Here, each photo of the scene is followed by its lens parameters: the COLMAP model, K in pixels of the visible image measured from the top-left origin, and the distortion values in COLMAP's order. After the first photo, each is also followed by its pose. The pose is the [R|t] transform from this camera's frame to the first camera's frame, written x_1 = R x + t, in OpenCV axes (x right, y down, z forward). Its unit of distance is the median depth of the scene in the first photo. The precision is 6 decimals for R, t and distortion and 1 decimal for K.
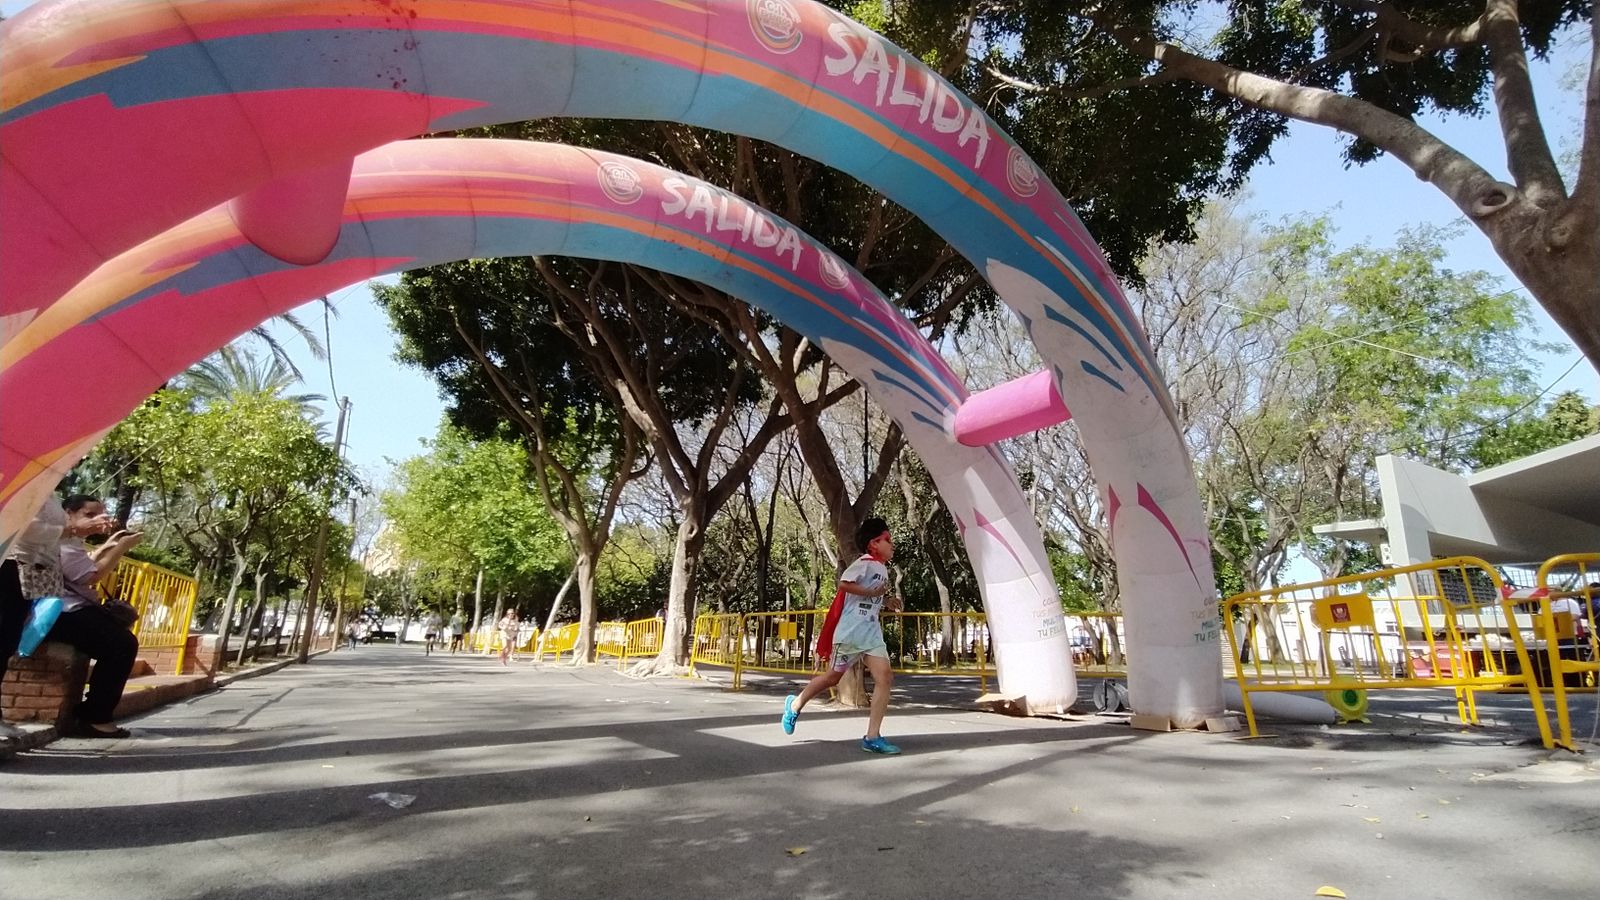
lens RADIAL K [[732.5, 0, 799.0], [0, 732.5, 463.5], [0, 0, 1]] dist [-0.021335, 0.001193]
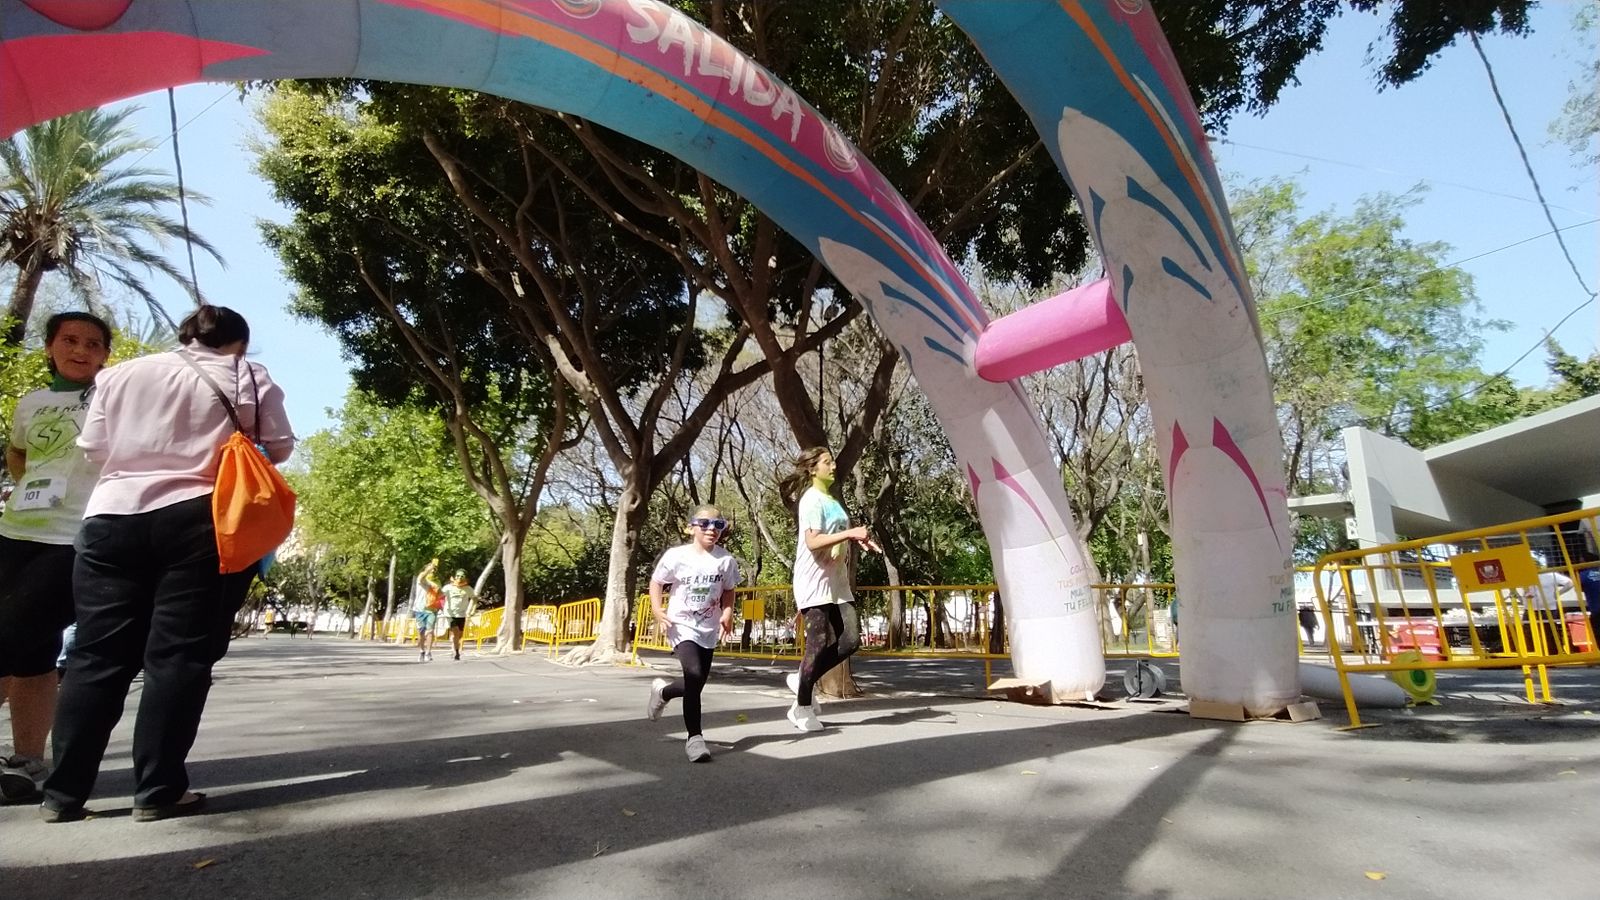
lens RADIAL K [[750.1, 0, 785.9], [0, 750.1, 459.6], [0, 0, 1]] dist [-0.019227, 0.000683]
pose [[0.997449, 0.004558, 0.071240, -0.017409], [-0.005921, 0.999803, 0.018940, 0.014798], [-0.071140, -0.019314, 0.997279, 0.050596]]
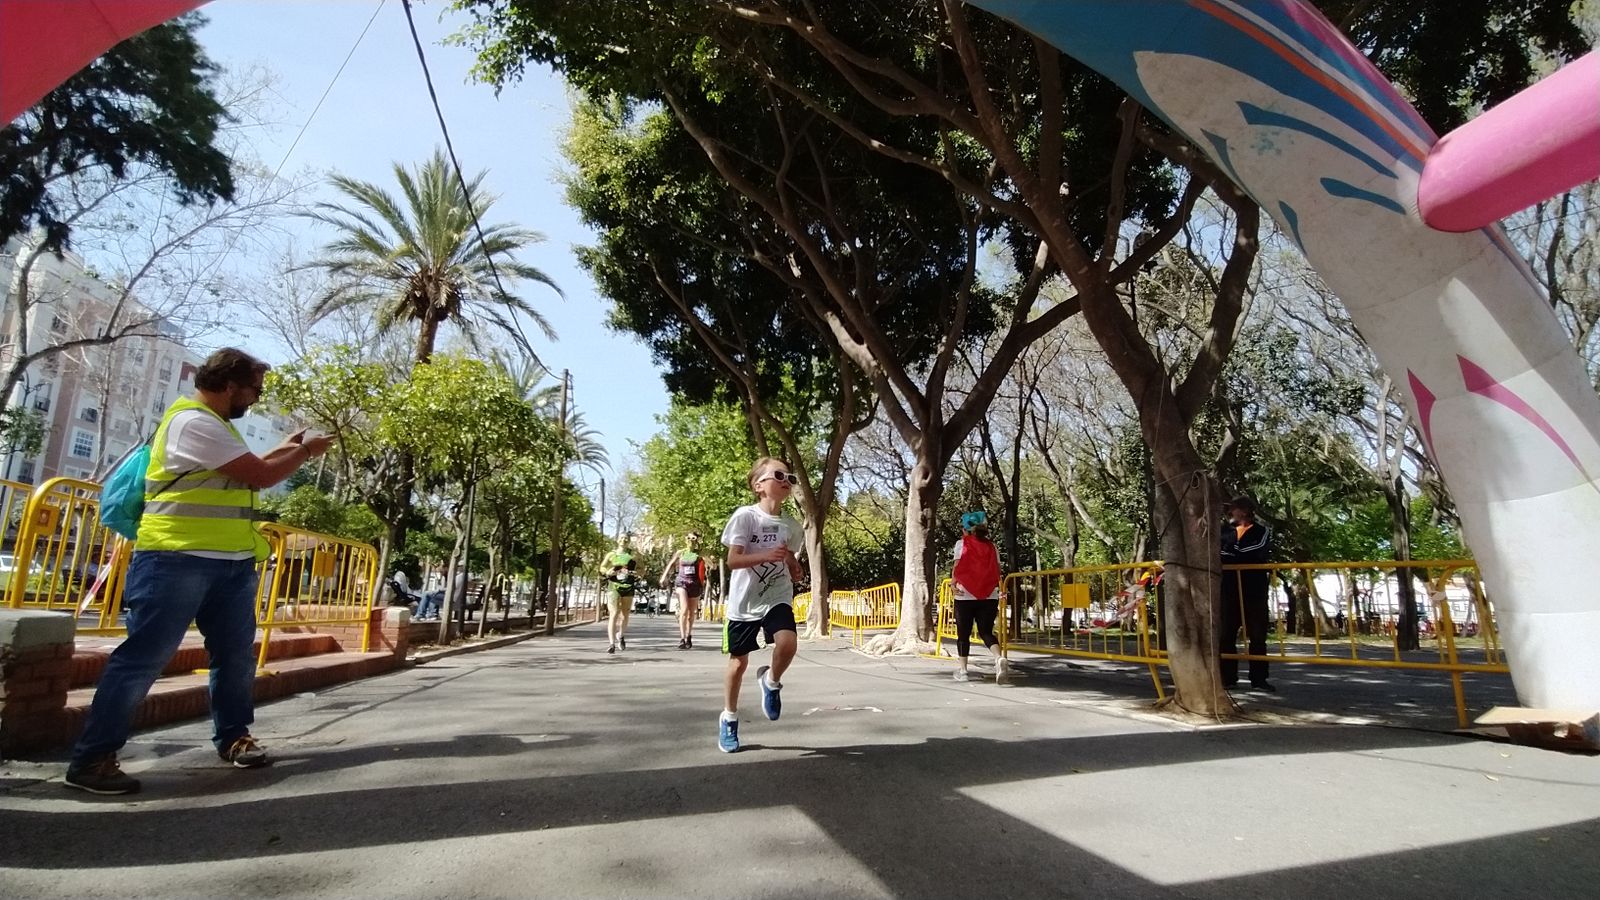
lens RADIAL K [[749.2, 0, 795.1], [0, 749.2, 452.4], [0, 0, 1]] dist [-0.022089, 0.000897]
pose [[0.948737, -0.068620, -0.308526, -0.016378], [0.077976, 0.996791, 0.018083, 0.025322], [0.306296, -0.041213, 0.951044, 0.107263]]
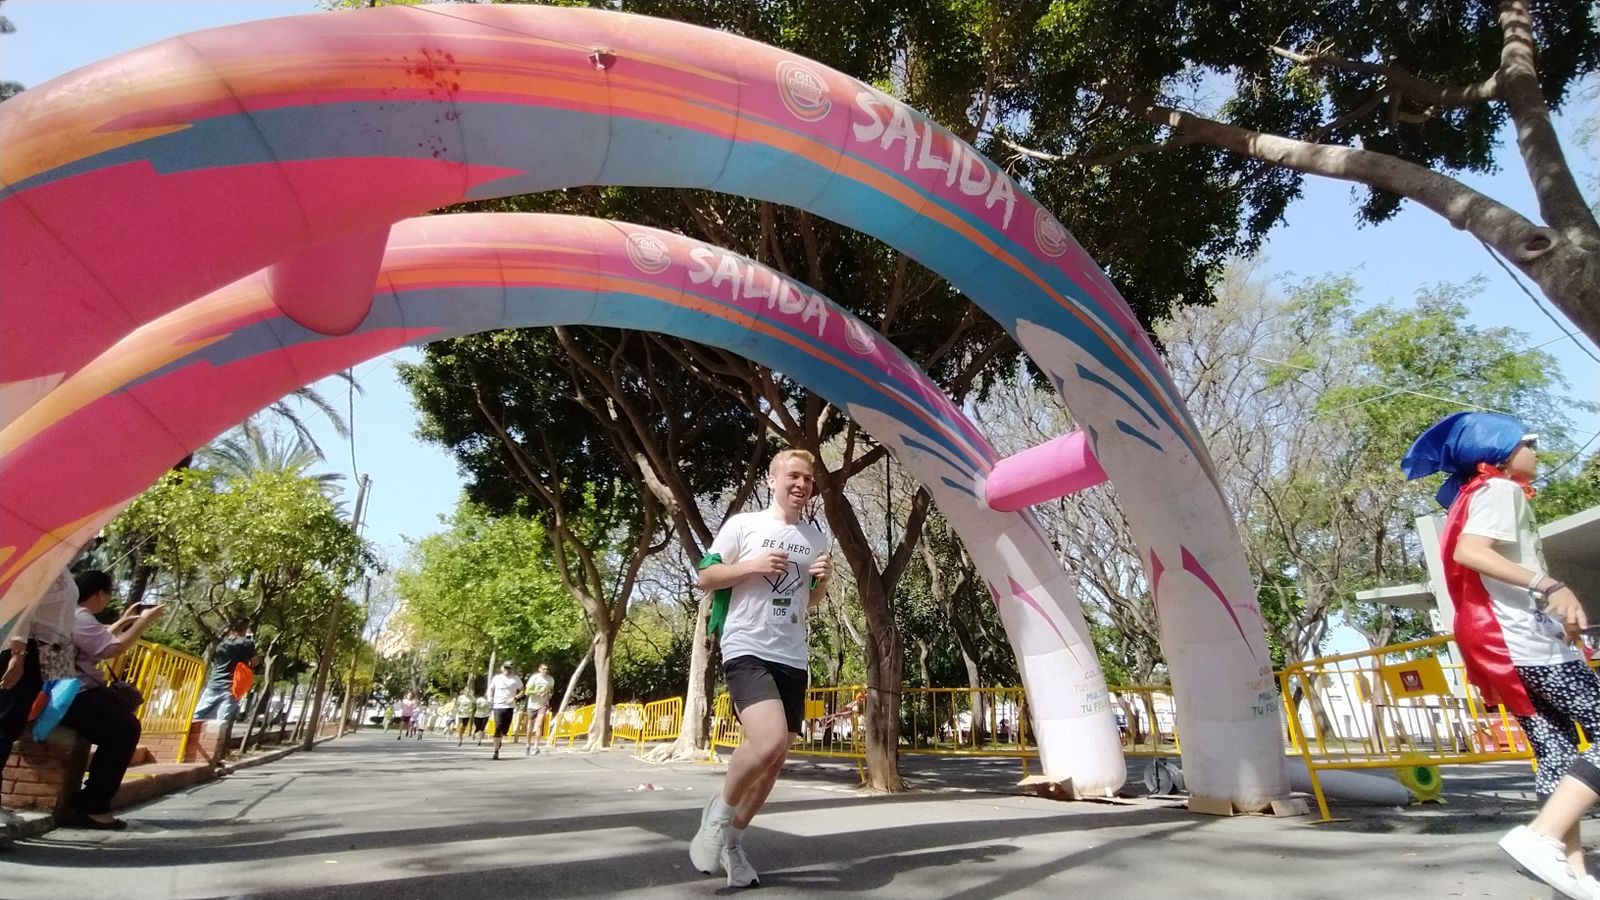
lens RADIAL K [[737.9, 0, 803.6], [0, 737.9, 455.0], [0, 0, 1]] dist [-0.015531, -0.001306]
pose [[0.999719, -0.016661, -0.016840, -0.003731], [0.014700, 0.993766, -0.110511, 0.002005], [0.018576, 0.110233, 0.993732, 0.004324]]
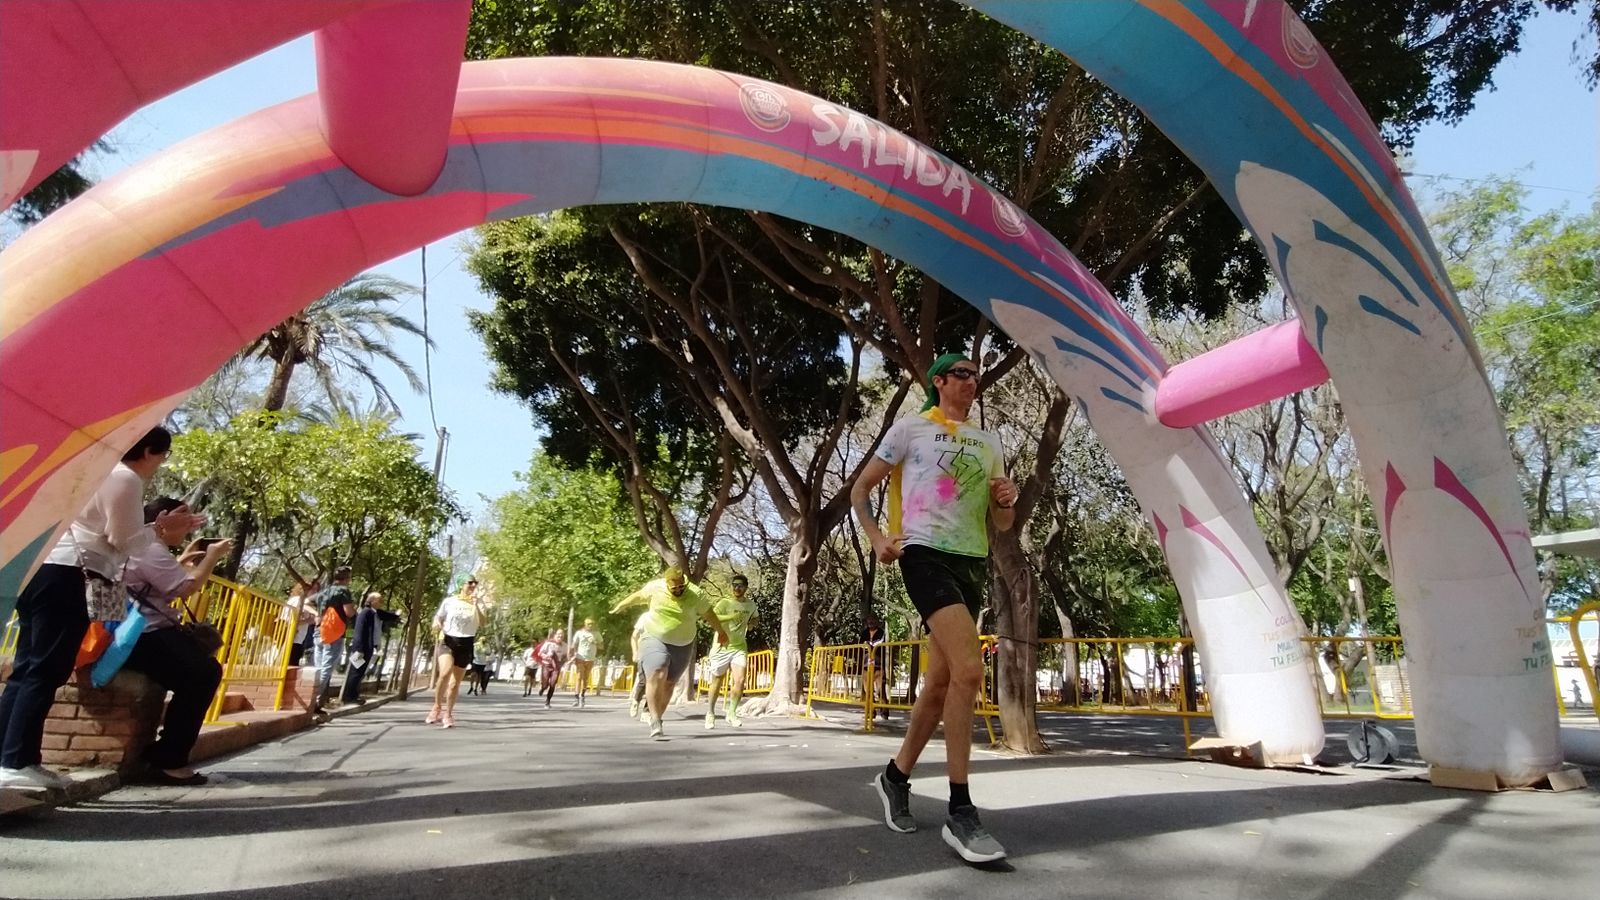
lens RADIAL K [[755.5, 0, 799.5], [0, 755.5, 457.7], [0, 0, 1]] dist [-0.020027, -0.000290]
pose [[0.993091, -0.031840, -0.112948, -0.025924], [0.026358, 0.998416, -0.049699, 0.011769], [0.114352, 0.046379, 0.992357, 0.037761]]
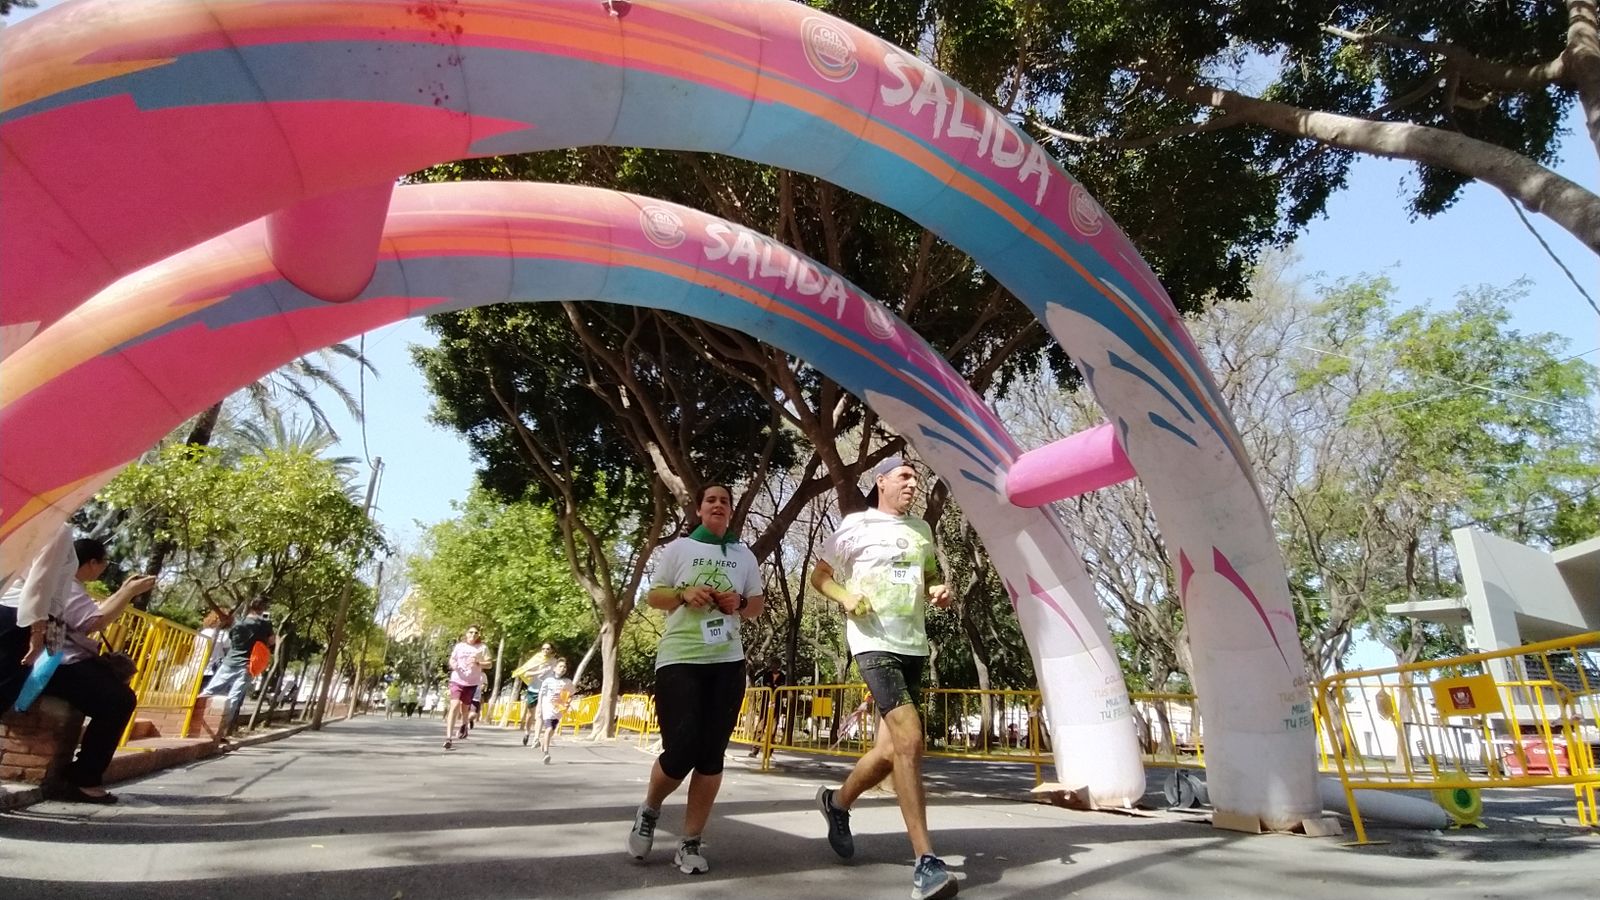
lens RADIAL K [[743.2, 0, 795.2], [0, 743.2, 455.4], [0, 0, 1]] dist [-0.012608, -0.005445]
pose [[0.998931, 0.008513, -0.045443, -0.004382], [-0.013219, 0.994461, -0.104274, 0.004067], [0.044304, 0.104763, 0.993510, 0.011861]]
